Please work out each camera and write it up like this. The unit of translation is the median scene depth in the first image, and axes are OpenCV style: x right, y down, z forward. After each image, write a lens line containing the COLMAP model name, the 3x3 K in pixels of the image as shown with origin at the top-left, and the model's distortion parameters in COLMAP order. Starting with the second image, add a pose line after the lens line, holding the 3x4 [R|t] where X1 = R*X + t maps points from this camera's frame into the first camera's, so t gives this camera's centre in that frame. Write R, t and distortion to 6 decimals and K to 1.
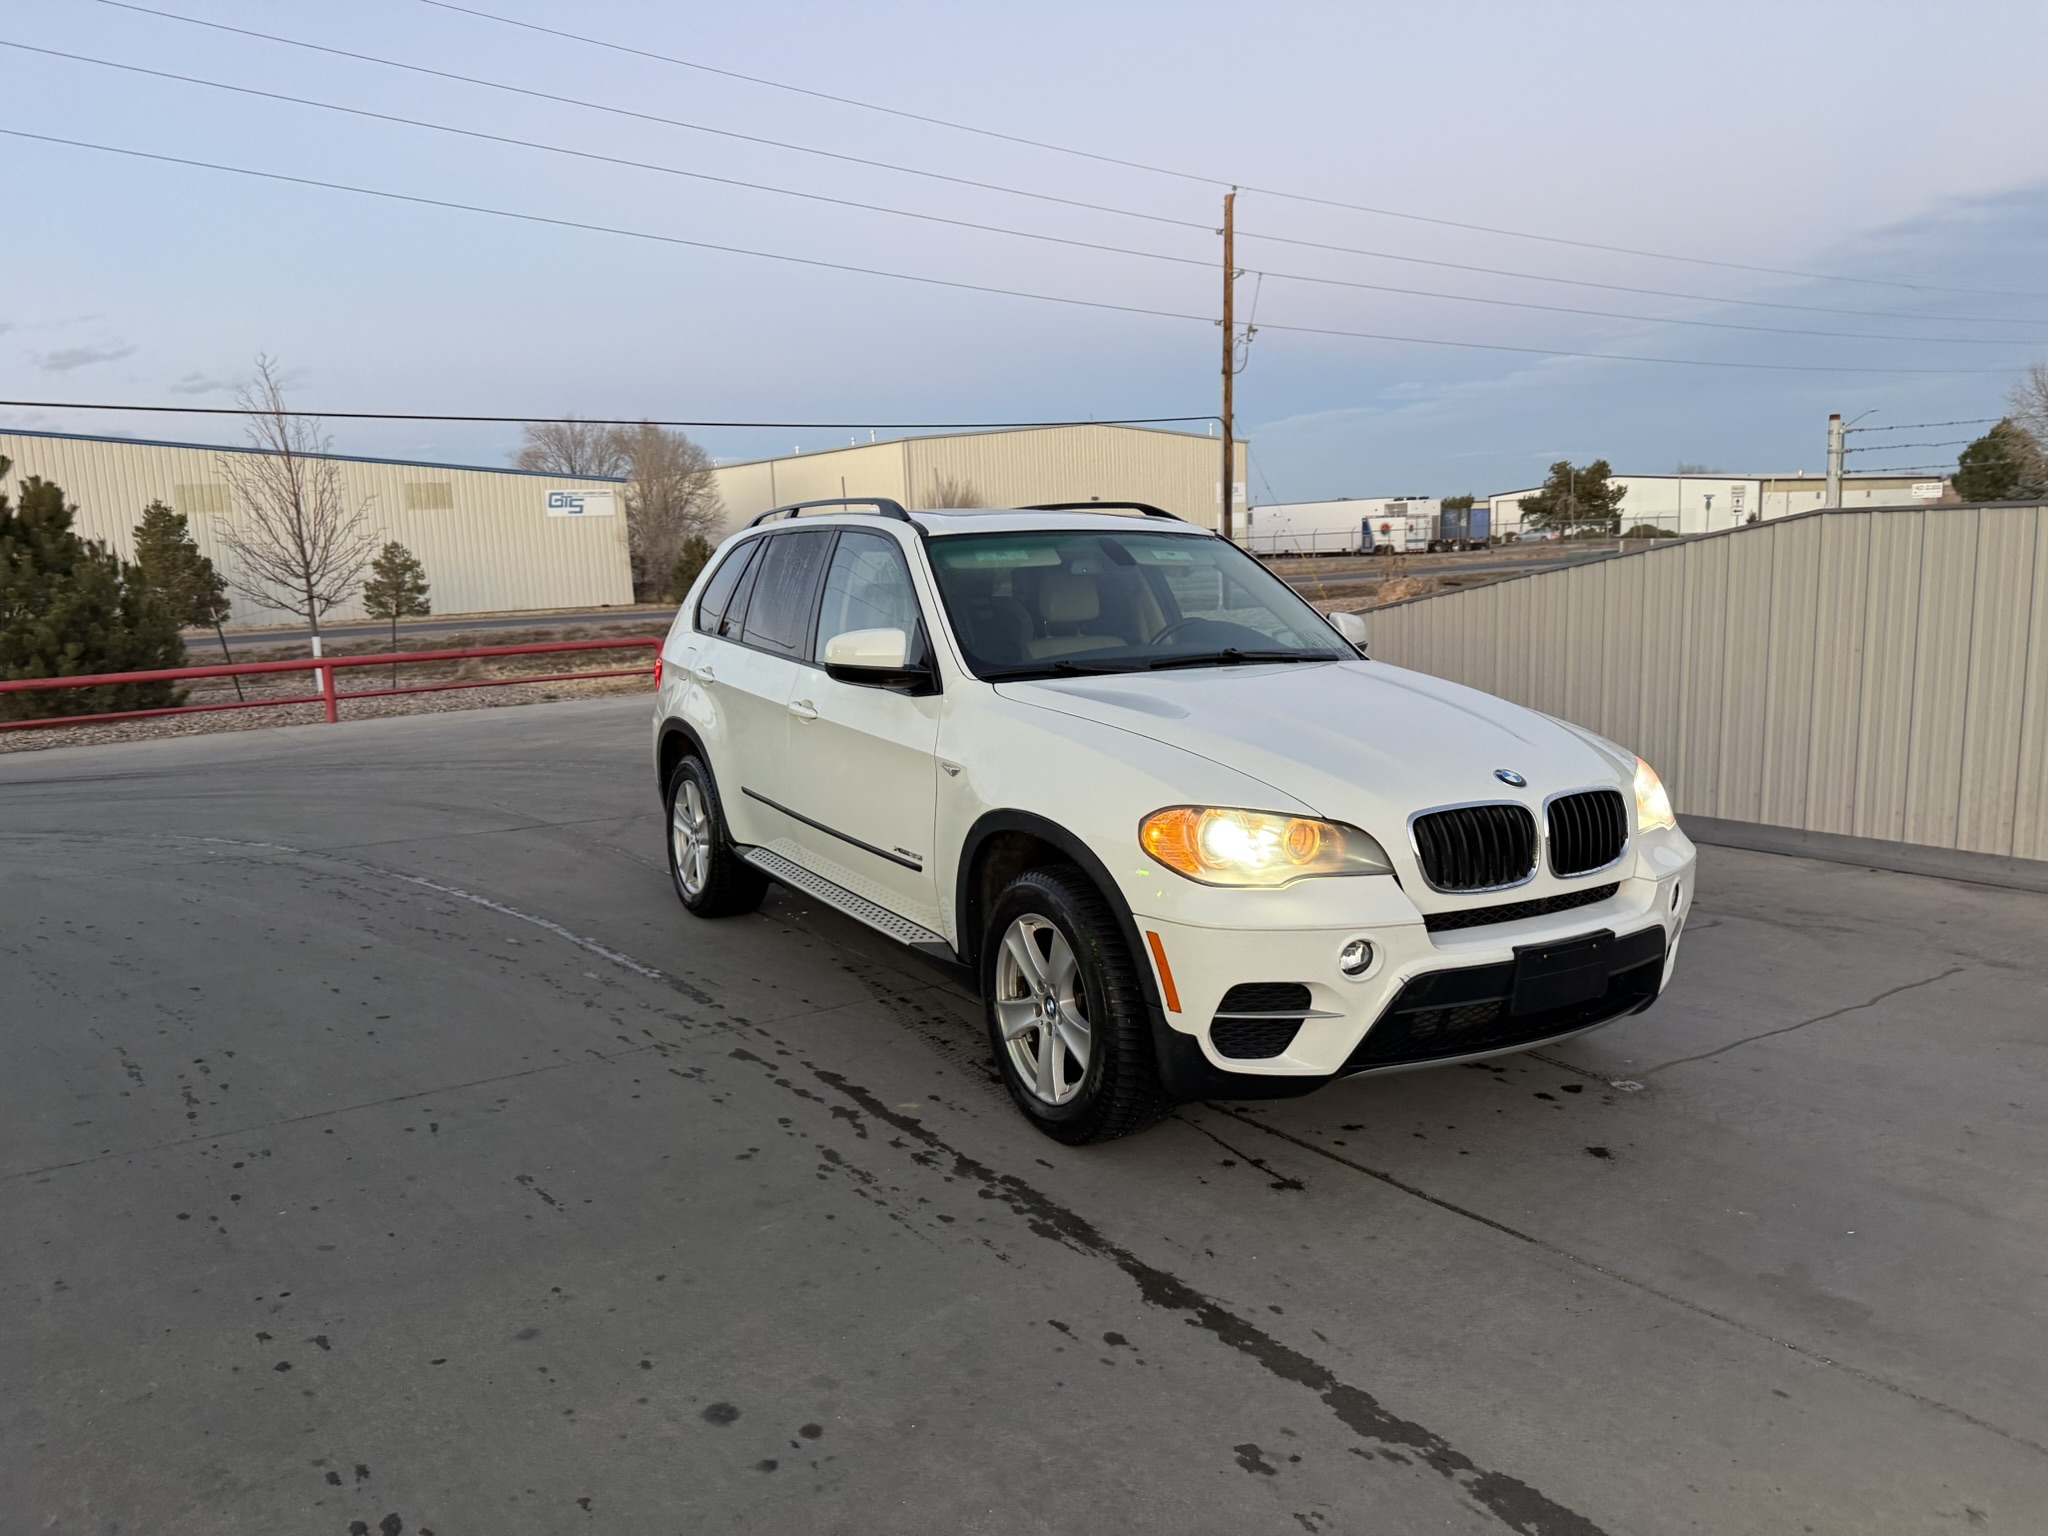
lens RADIAL K [[1418.8, 0, 1034.8], [0, 1418.8, 751.0], [0, 0, 1]] dist [0.050833, -0.065346]
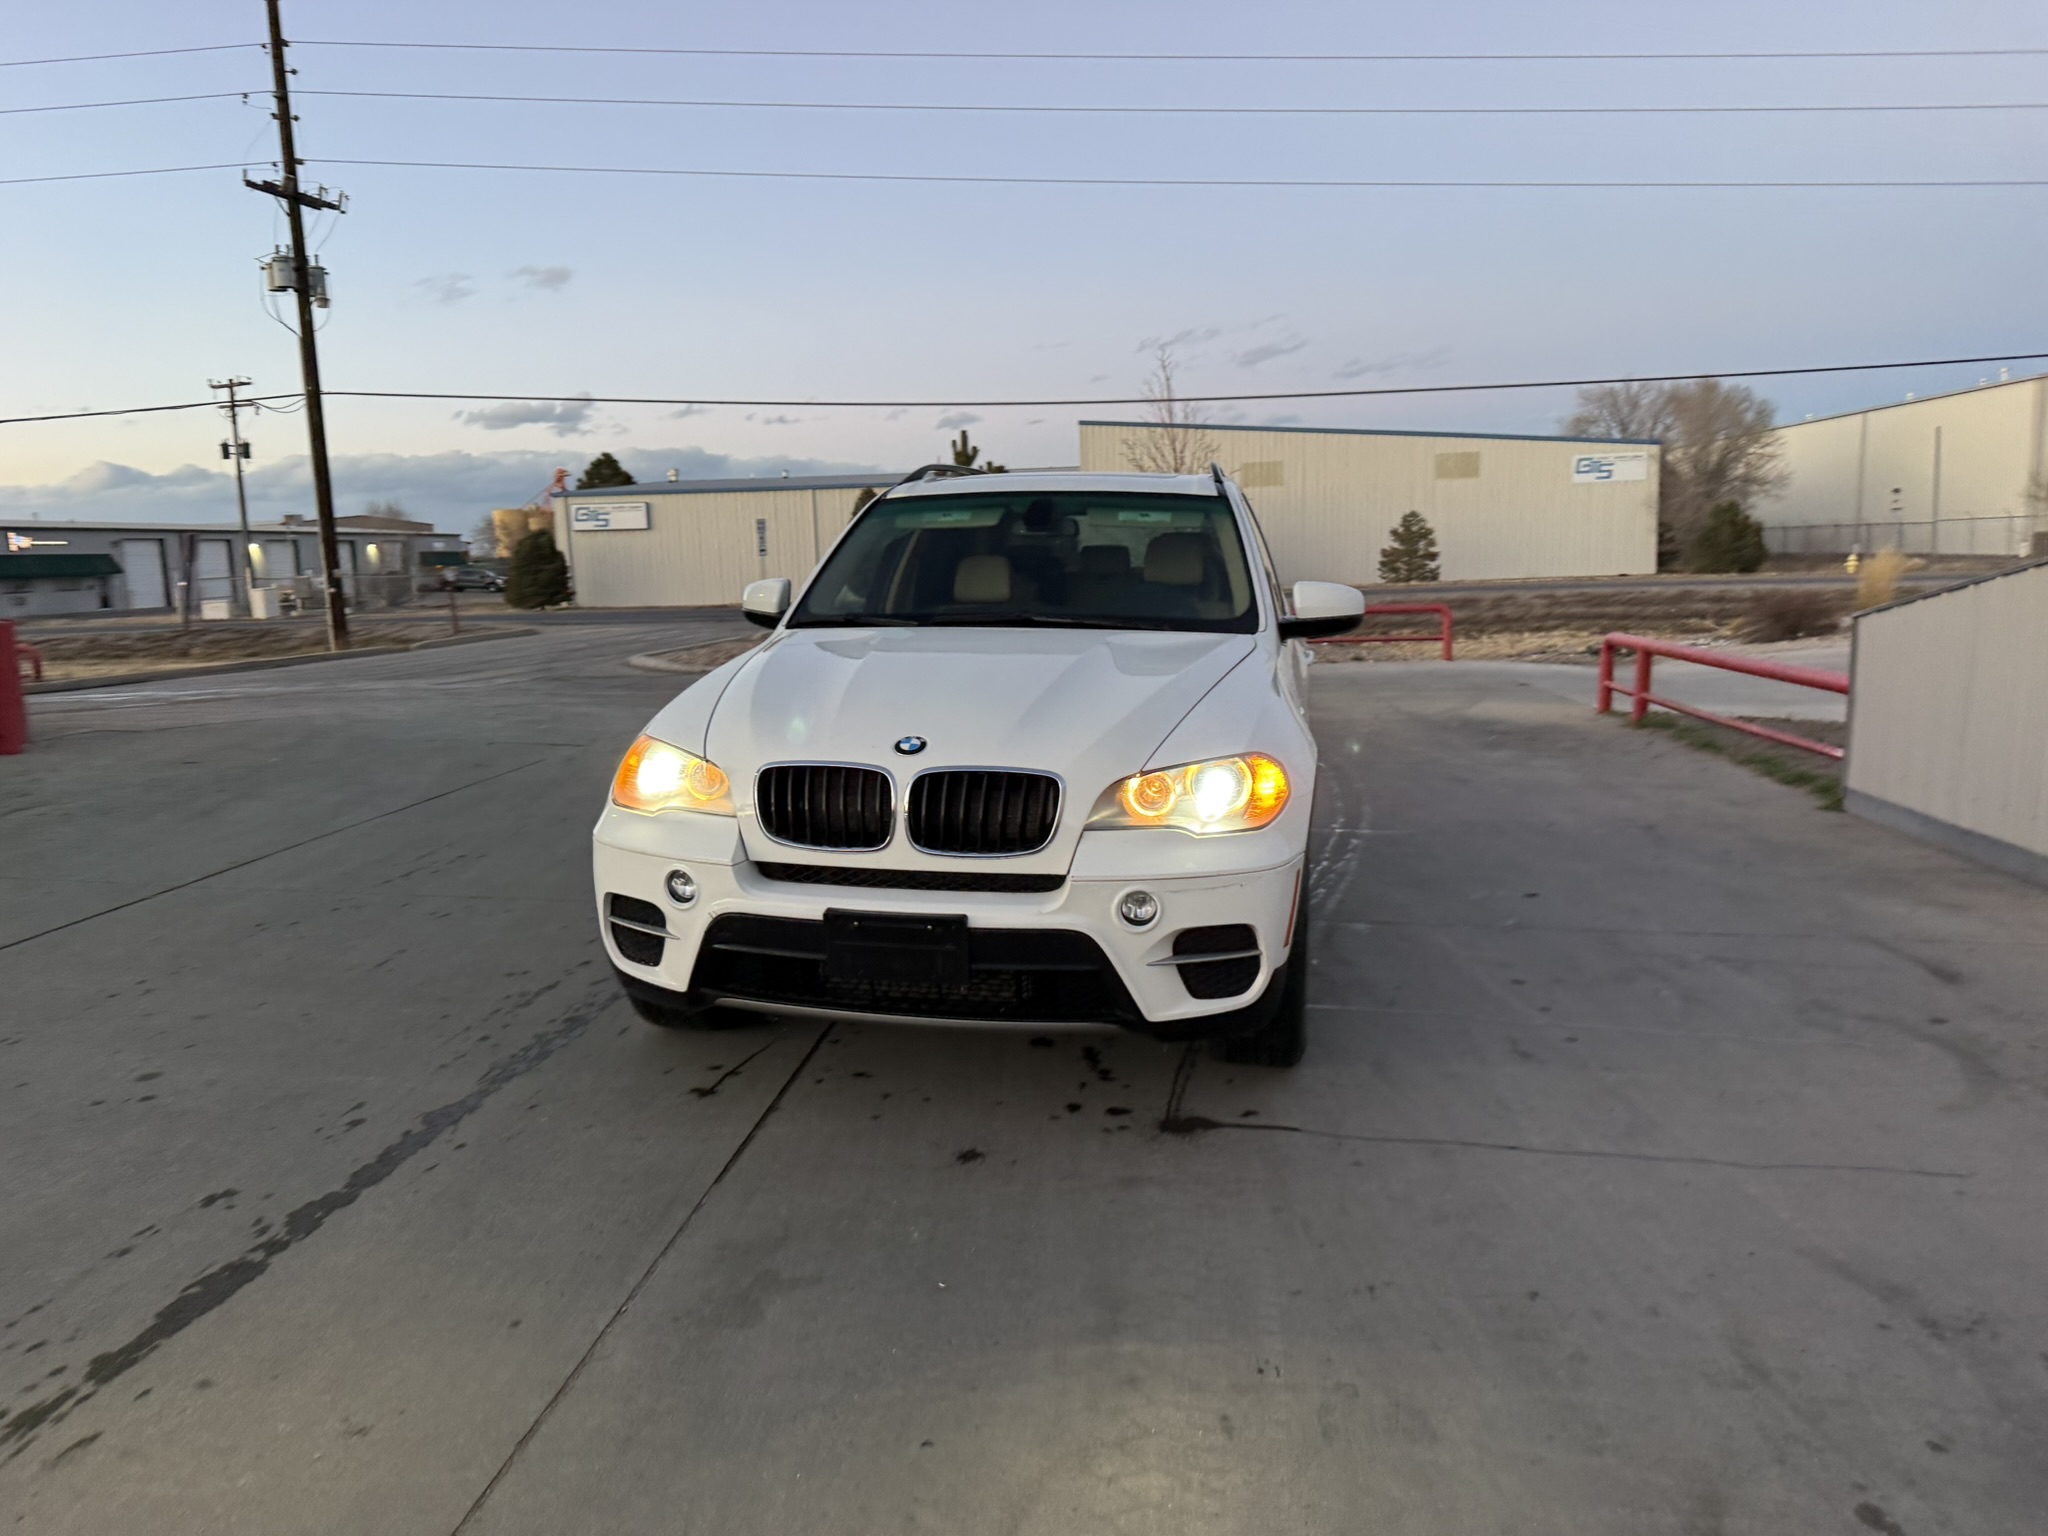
lens RADIAL K [[1418.8, 0, 1012.8], [0, 1418.8, 754.4], [0, 0, 1]] dist [0.050833, -0.065346]
pose [[0.745082, 0.107993, -0.658172, 0.086514], [-0.092136, 0.994009, 0.058796, -0.003184], [0.660579, 0.016833, 0.750568, 0.027656]]
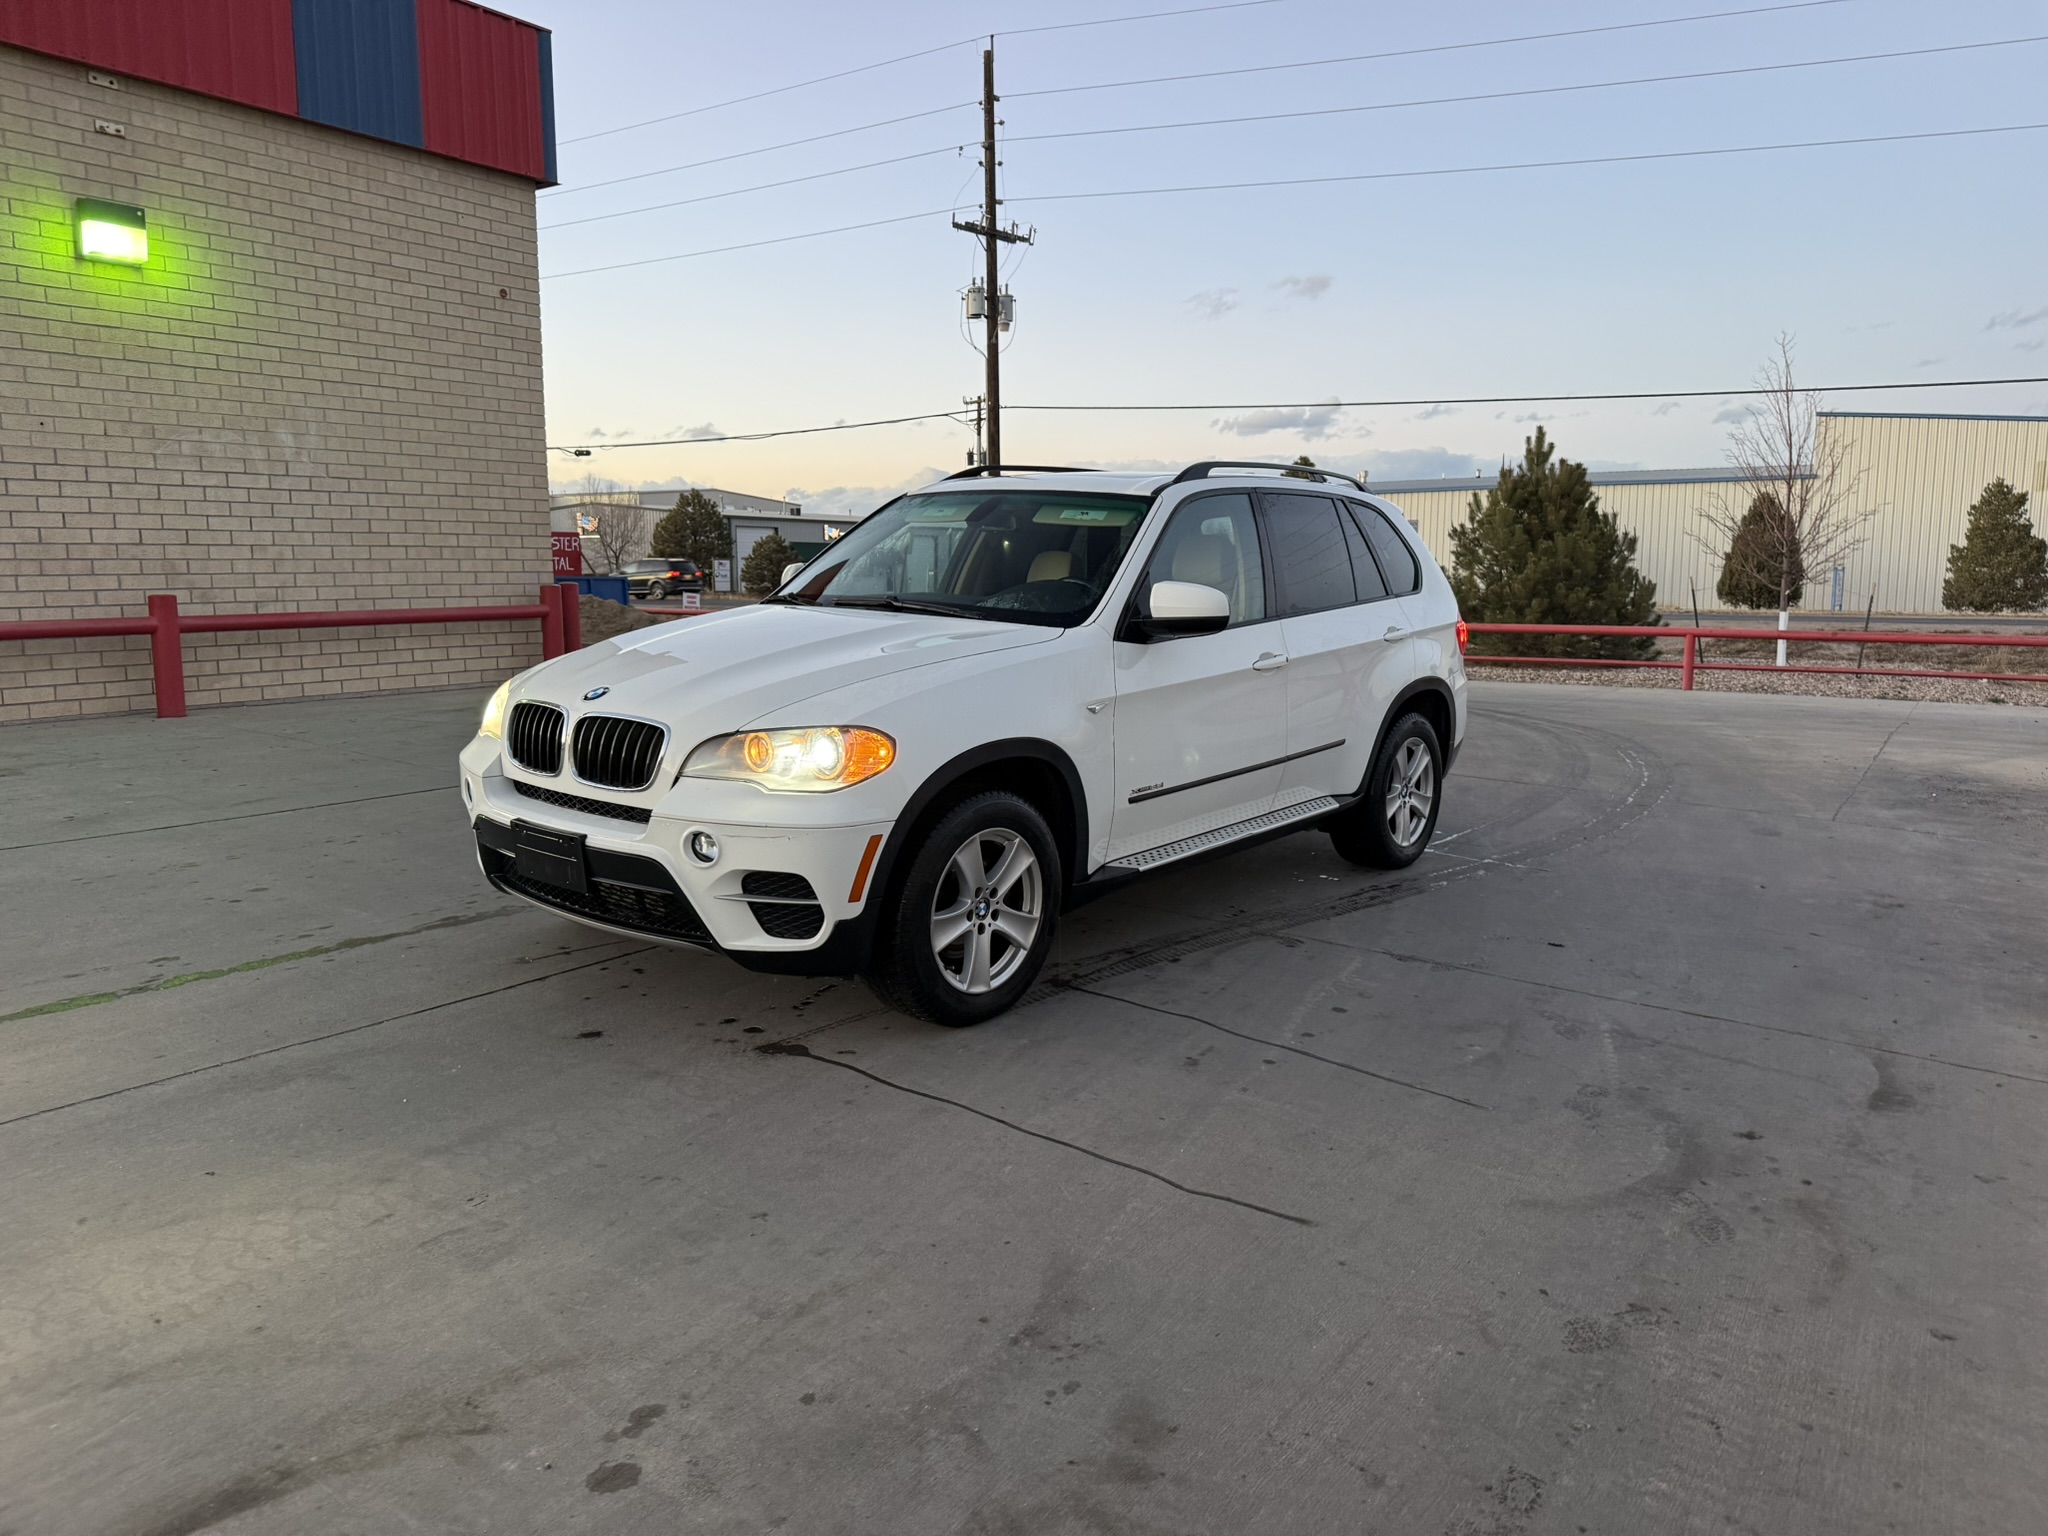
lens RADIAL K [[1418.8, 0, 1024.1], [0, 1418.8, 769.3], [0, 0, 1]] dist [0.050833, -0.065346]
pose [[0.335388, 0.168586, -0.926873, 0.131469], [-0.144326, 0.981439, 0.126287, -0.010063], [0.930959, 0.091416, 0.353494, 0.078153]]
